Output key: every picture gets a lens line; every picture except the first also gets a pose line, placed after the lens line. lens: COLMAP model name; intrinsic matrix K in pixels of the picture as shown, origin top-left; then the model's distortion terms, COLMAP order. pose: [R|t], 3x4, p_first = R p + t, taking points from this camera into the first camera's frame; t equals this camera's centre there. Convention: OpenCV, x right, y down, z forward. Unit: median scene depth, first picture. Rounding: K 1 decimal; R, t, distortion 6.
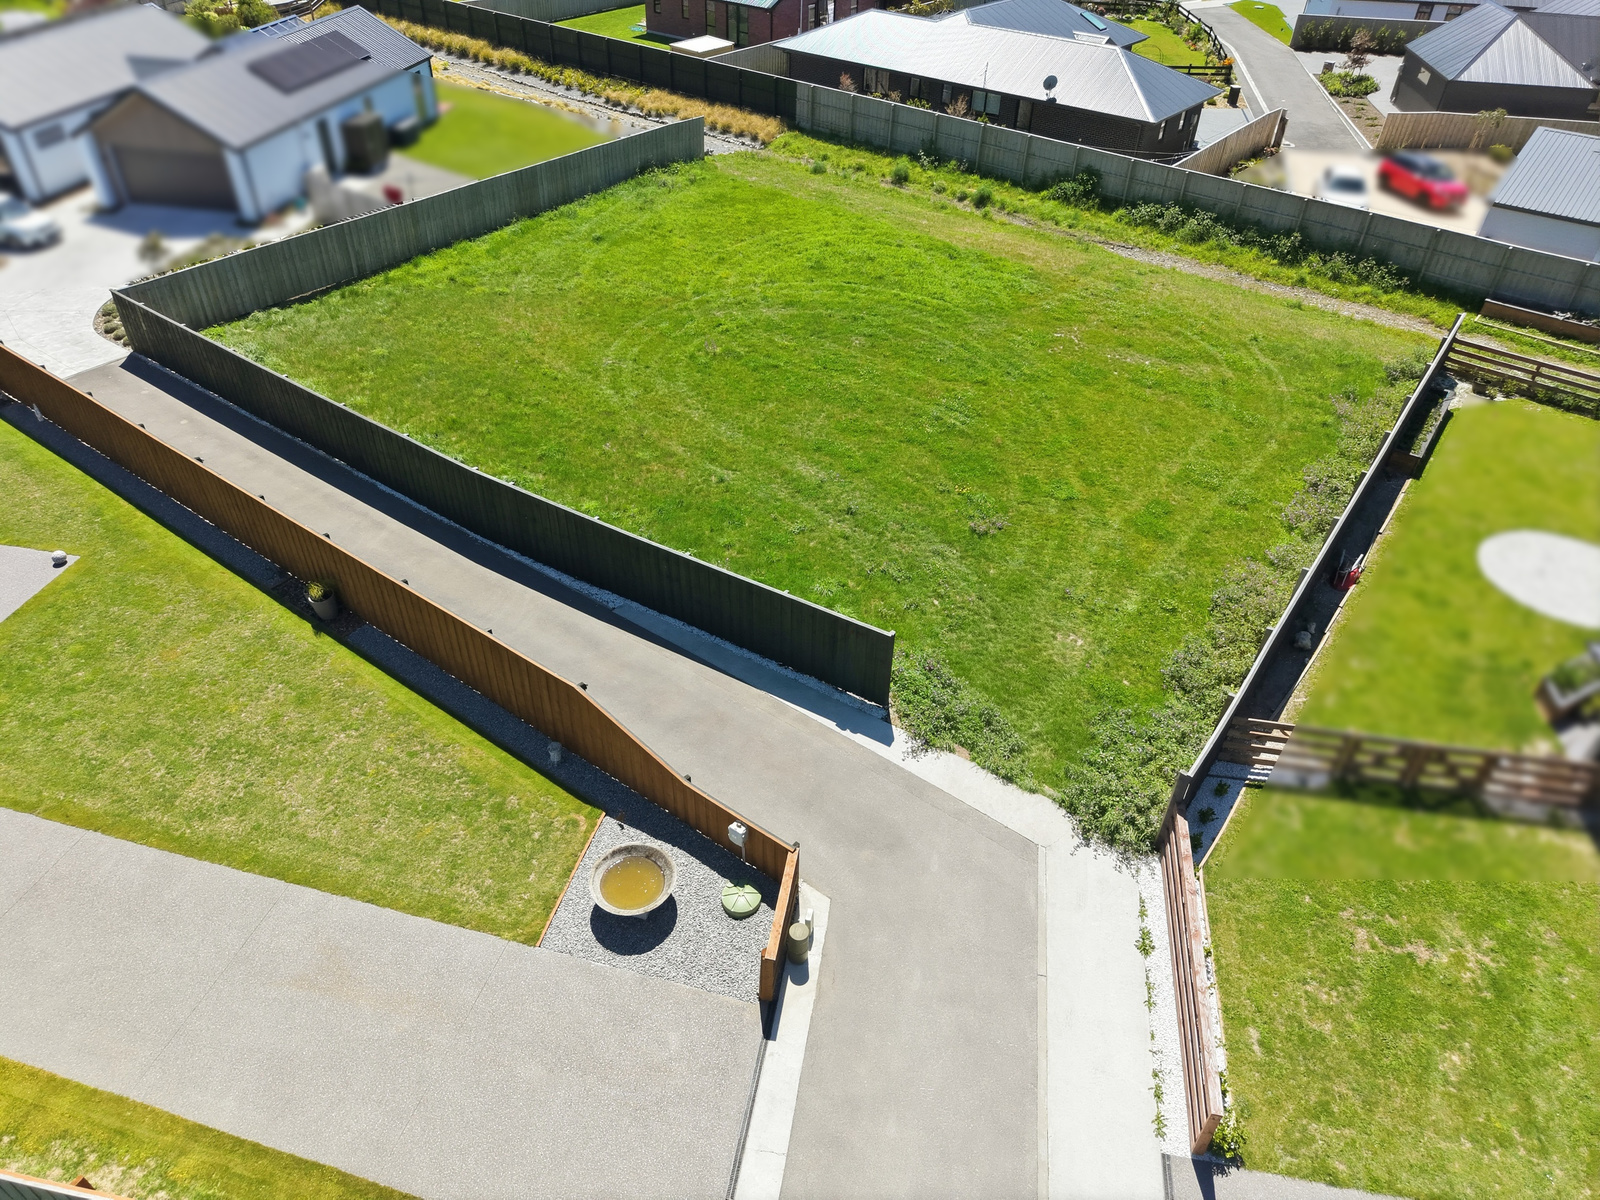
lens RADIAL K [[1062.9, 0, 800.5], [0, 1062.9, 588.7], [0, 0, 1]] dist [0.033711, -0.035106]
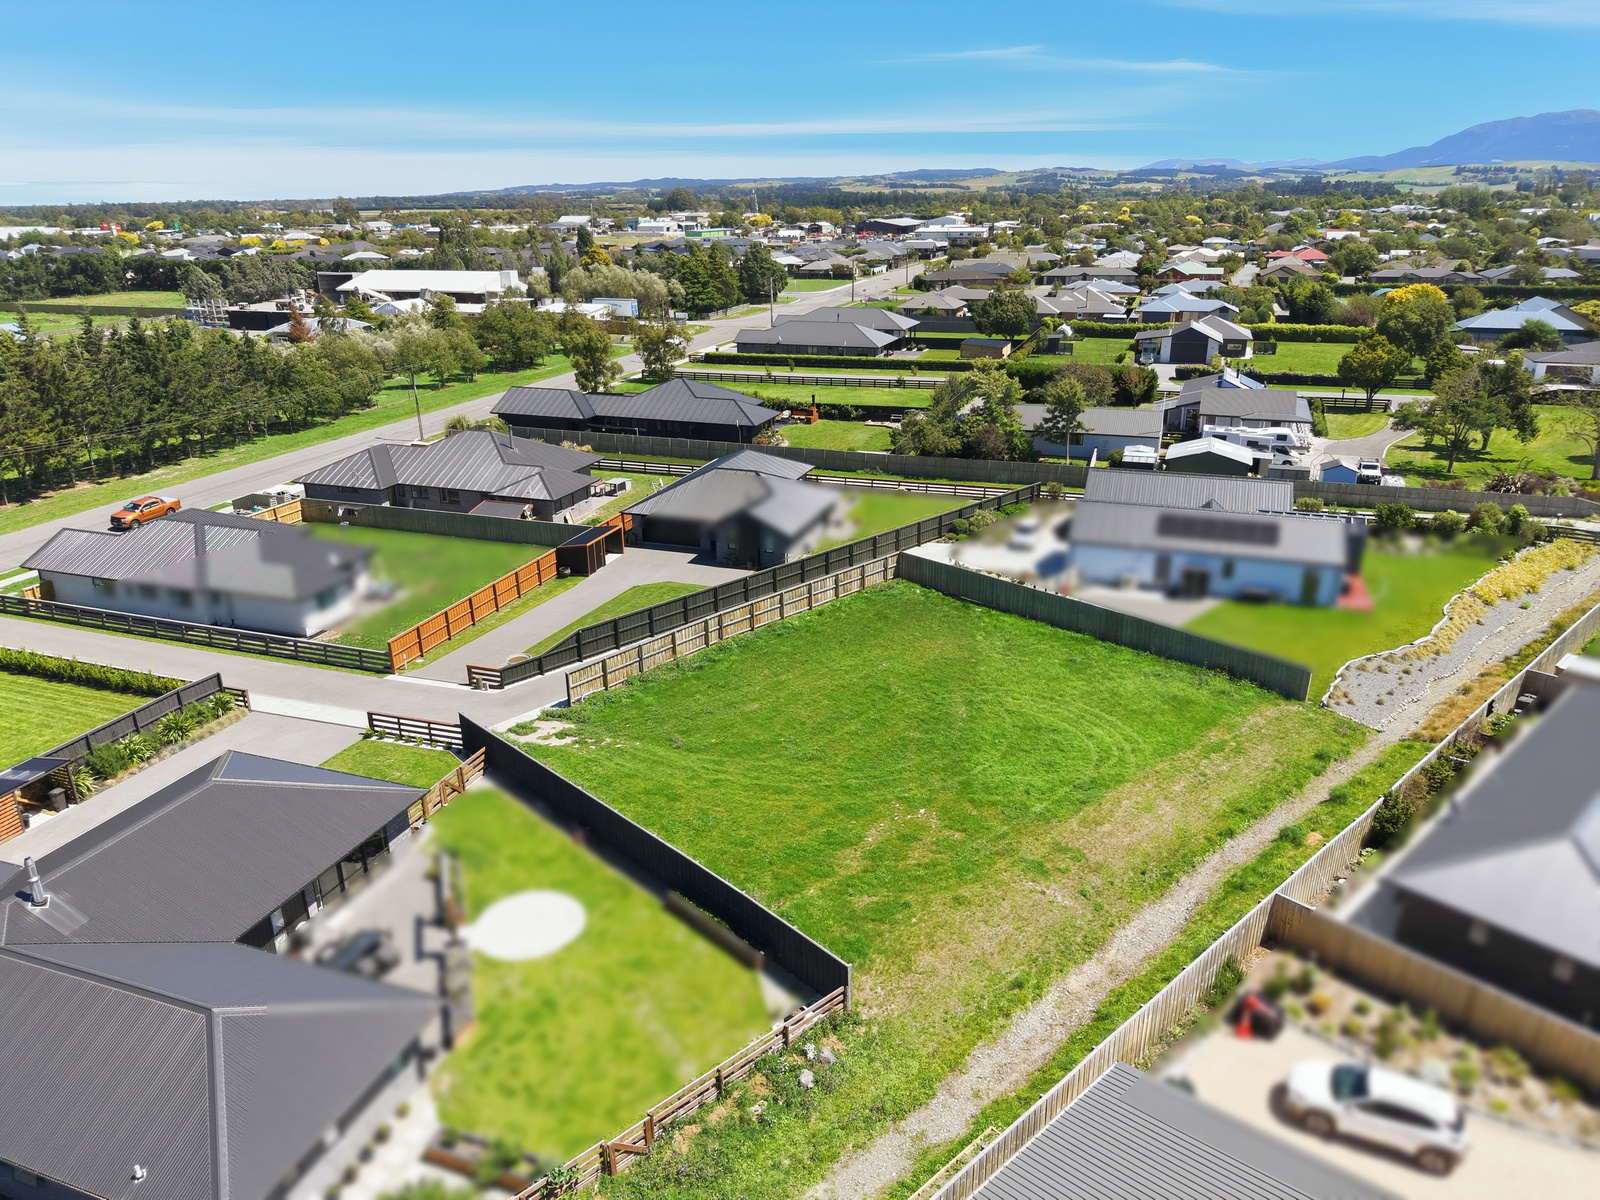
lens RADIAL K [[1062.9, 0, 800.5], [0, 1062.9, 588.7], [0, 0, 1]] dist [0.033711, -0.035106]
pose [[-0.165035, 0.309864, -0.936348, 1.148957], [-0.604455, 0.718406, 0.344278, -0.652871], [0.779357, 0.622798, 0.068737, 0.547899]]
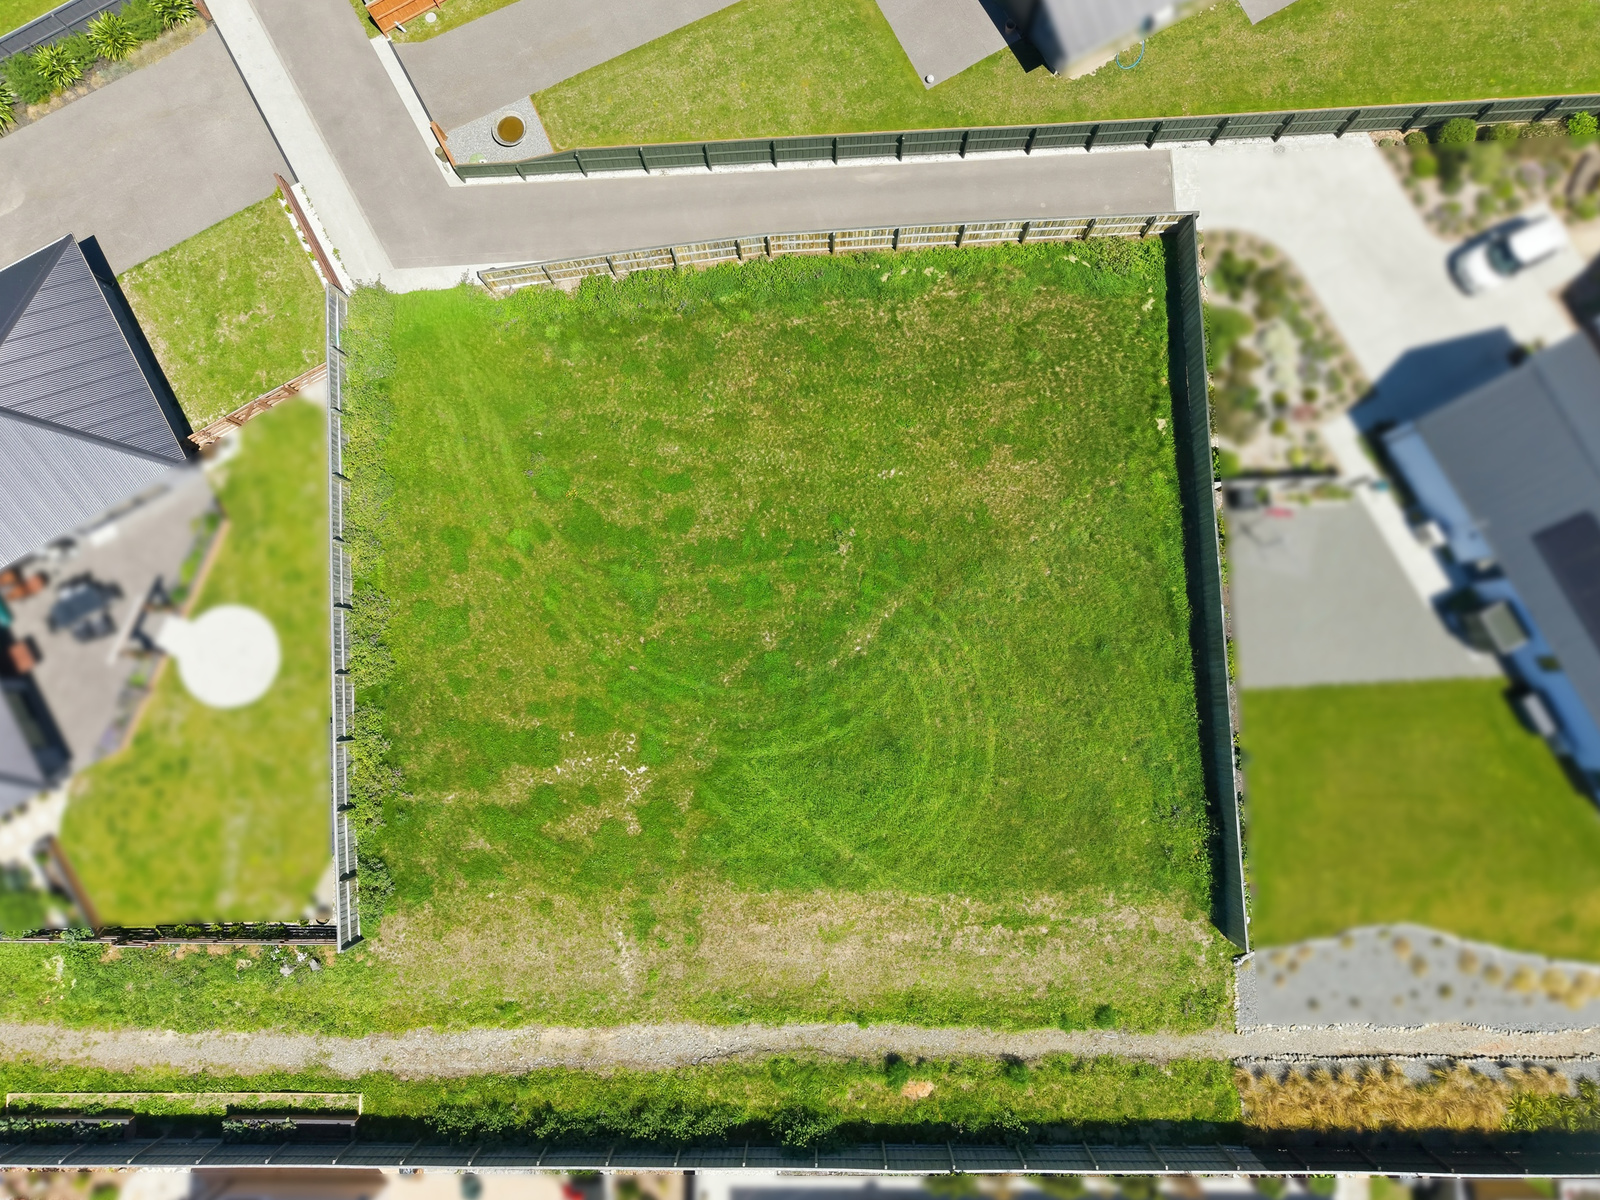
lens RADIAL K [[1062.9, 0, 800.5], [0, 1062.9, 588.7], [0, 0, 1]] dist [0.033711, -0.035106]
pose [[-0.780339, 0.622267, -0.062087, 0.052210], [-0.390207, -0.406923, 0.825925, -0.985286], [0.488681, 0.668728, 0.560351, 0.275443]]
